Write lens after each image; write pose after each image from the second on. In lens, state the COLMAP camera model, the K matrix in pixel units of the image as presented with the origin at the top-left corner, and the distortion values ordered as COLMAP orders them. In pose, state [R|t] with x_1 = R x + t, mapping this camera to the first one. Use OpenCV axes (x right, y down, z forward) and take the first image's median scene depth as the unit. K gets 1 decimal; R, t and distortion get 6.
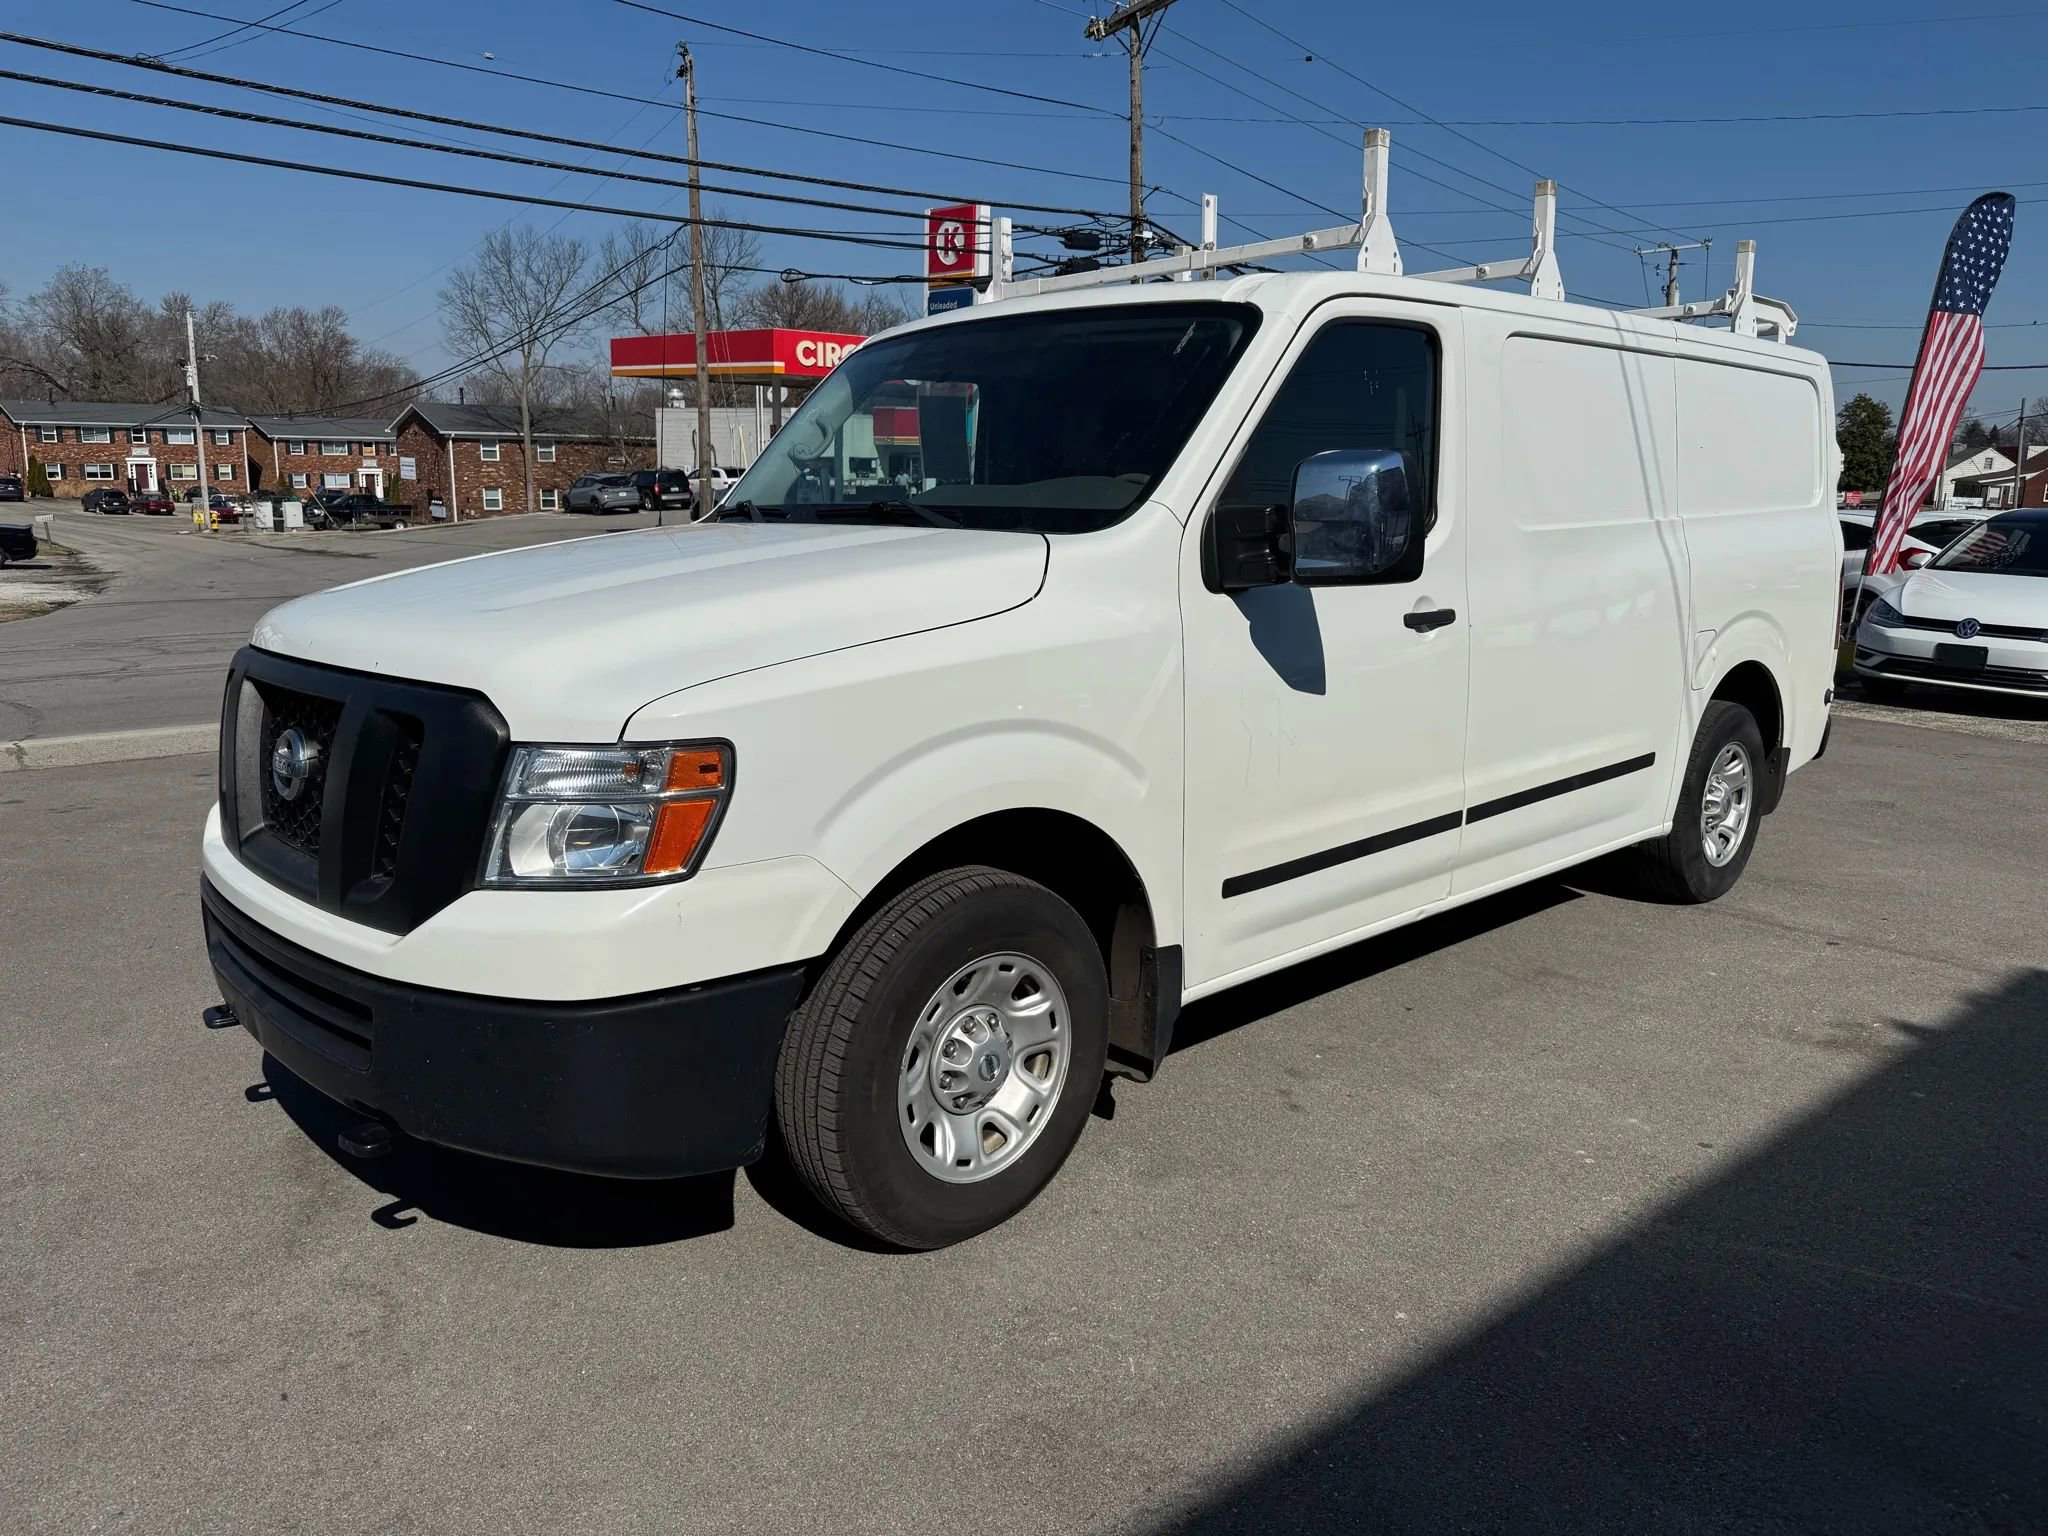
lens RADIAL K [[1446.1, 0, 1022.6], [0, 1446.1, 761.9], [0, 0, 1]] dist [0.023249, -0.030142]
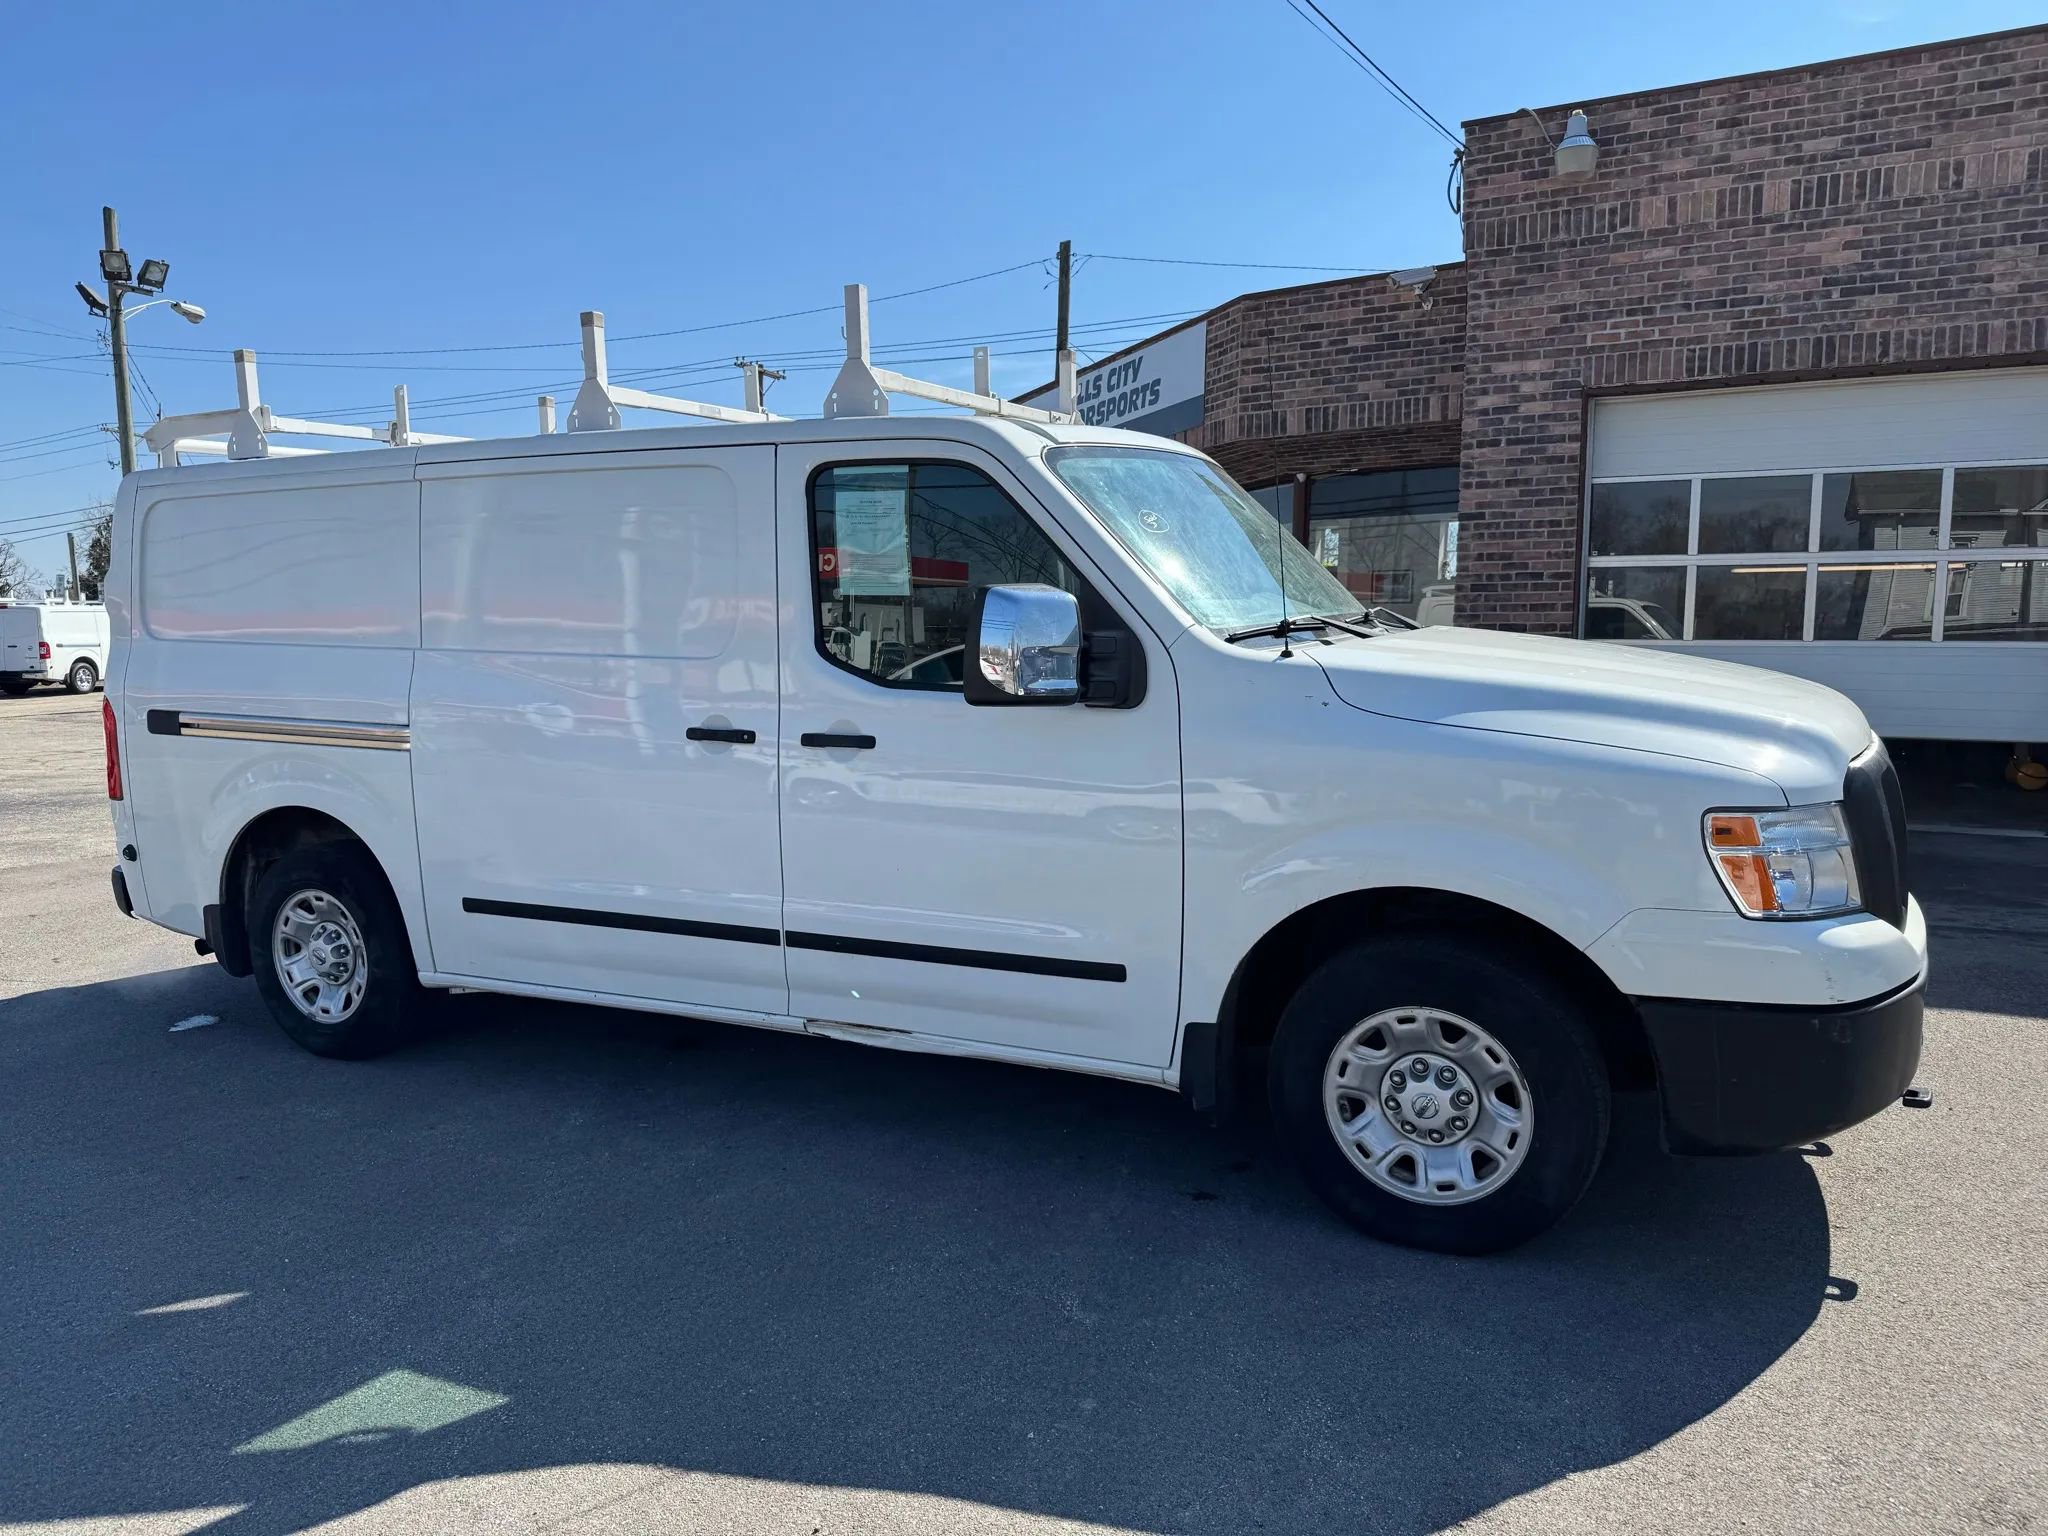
lens RADIAL K [[1446.1, 0, 1010.5], [0, 1446.1, 785.6], [0, 0, 1]] dist [0.023249, -0.030142]
pose [[-0.345908, -0.118663, 0.930734, -1.015460], [0.187770, 0.963148, 0.192580, -0.291343], [-0.919288, 0.241380, -0.310880, 1.490745]]
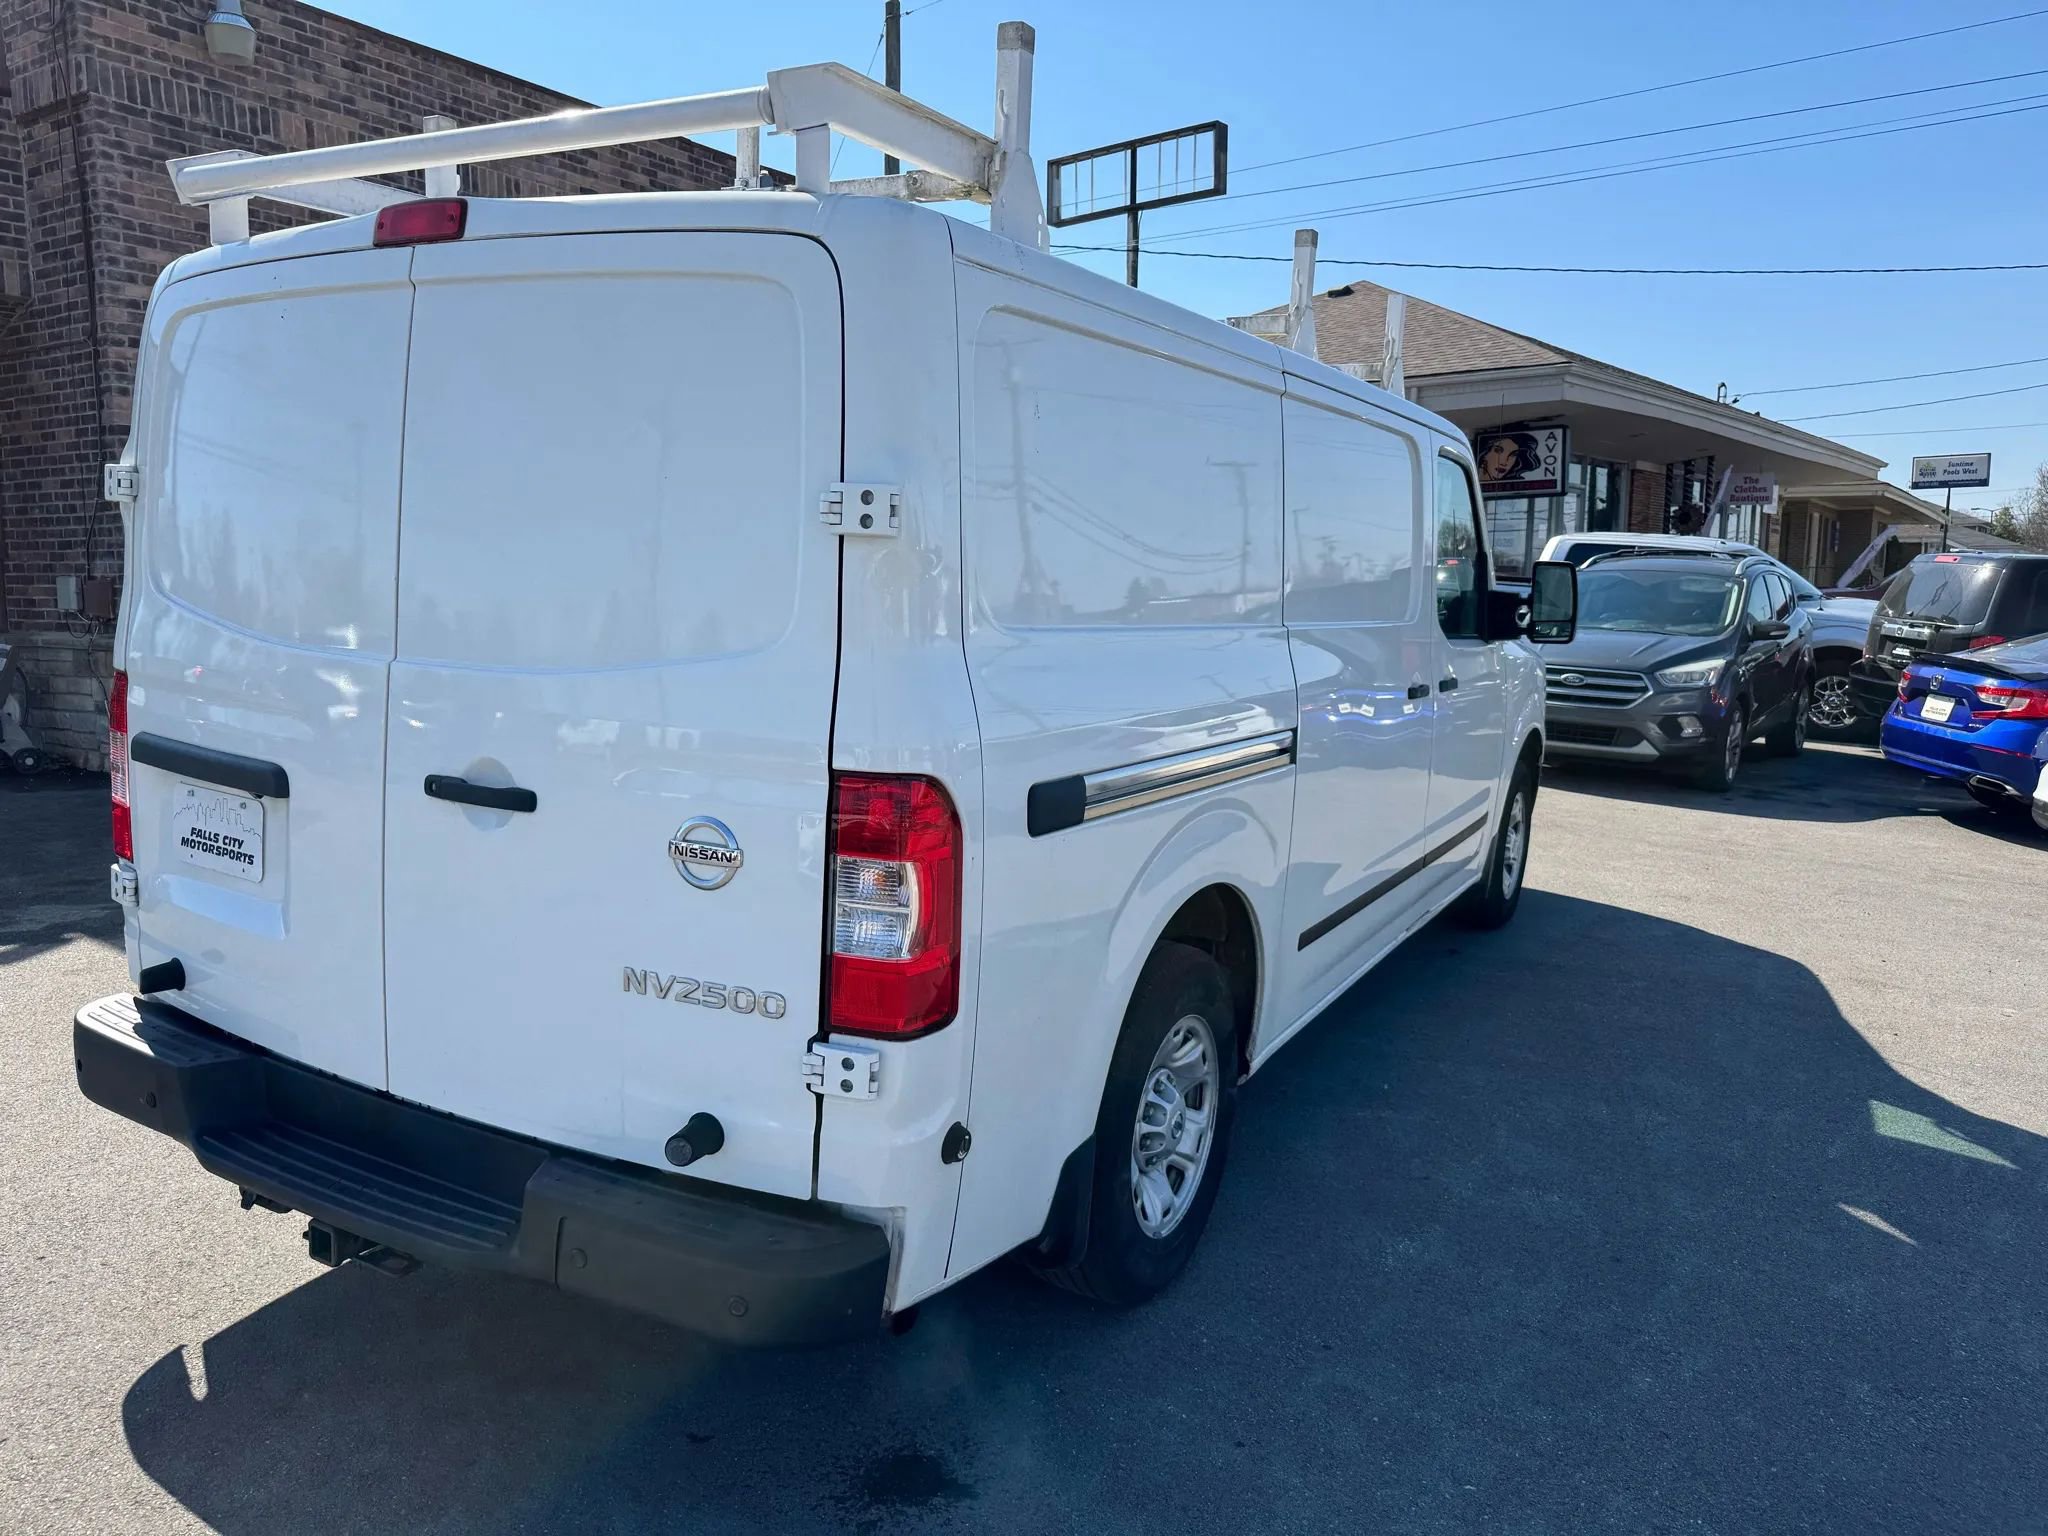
lens RADIAL K [[1446.1, 0, 1028.1], [0, 1446.1, 785.1], [0, 0, 1]] dist [0.023249, -0.030142]
pose [[-0.953601, 0.012758, -0.300803, 0.615199], [-0.091571, 0.939479, 0.330143, -0.438625], [0.286810, 0.342370, -0.894719, 2.279851]]
